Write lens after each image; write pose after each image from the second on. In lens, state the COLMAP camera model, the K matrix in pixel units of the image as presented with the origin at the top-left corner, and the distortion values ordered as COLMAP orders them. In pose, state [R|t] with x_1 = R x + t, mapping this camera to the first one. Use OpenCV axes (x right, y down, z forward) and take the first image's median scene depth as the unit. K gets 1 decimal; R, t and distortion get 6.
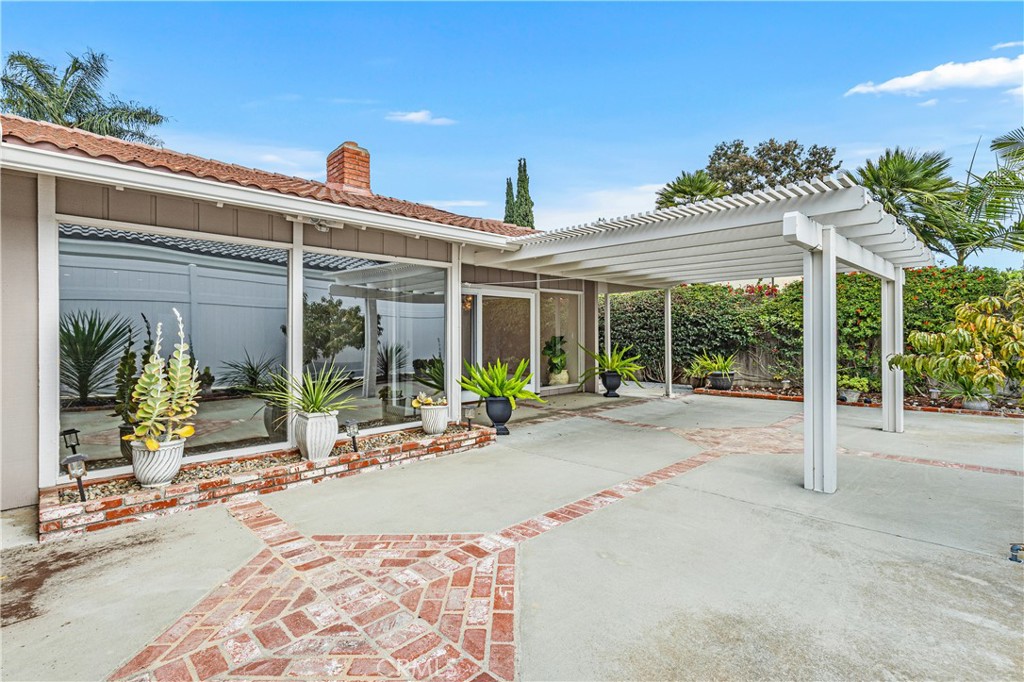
lens RADIAL K [[473.6, 0, 514.9], [0, 473.6, 334.3], [0, 0, 1]] dist [0.000525, -0.000161]
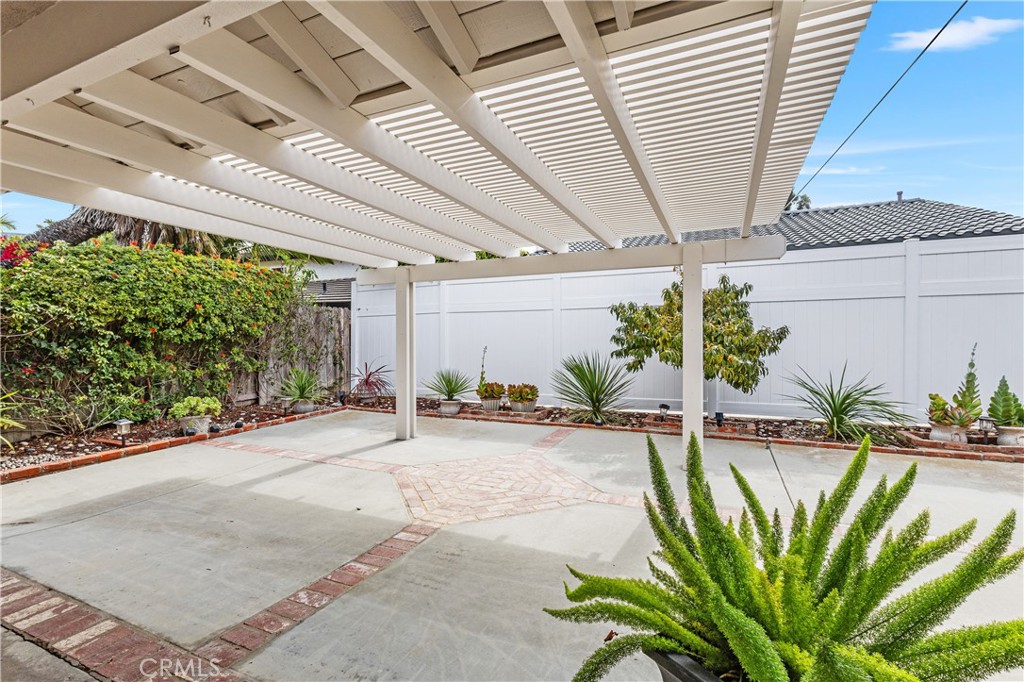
lens RADIAL K [[473.6, 0, 508.6], [0, 473.6, 343.0], [0, 0, 1]] dist [0.000525, -0.000161]
pose [[-0.360656, -0.010287, 0.932642, -0.194090], [-0.004105, 0.999947, 0.009441, -0.004526], [-0.932690, -0.000423, -0.360679, 1.269598]]
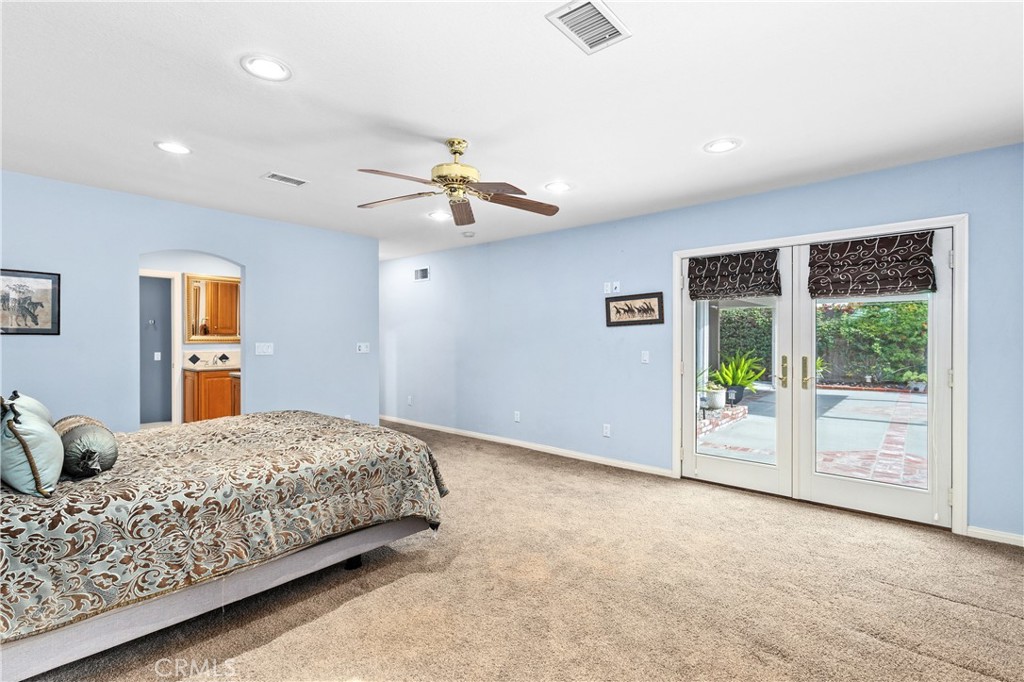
lens RADIAL K [[473.6, 0, 502.6], [0, 473.6, 341.5], [0, 0, 1]] dist [0.000525, -0.000161]
pose [[0.997226, 0.001621, 0.074419, -0.926723], [-0.002115, 0.999976, 0.006558, -0.013699], [-0.074407, -0.006697, 0.997206, -0.435549]]
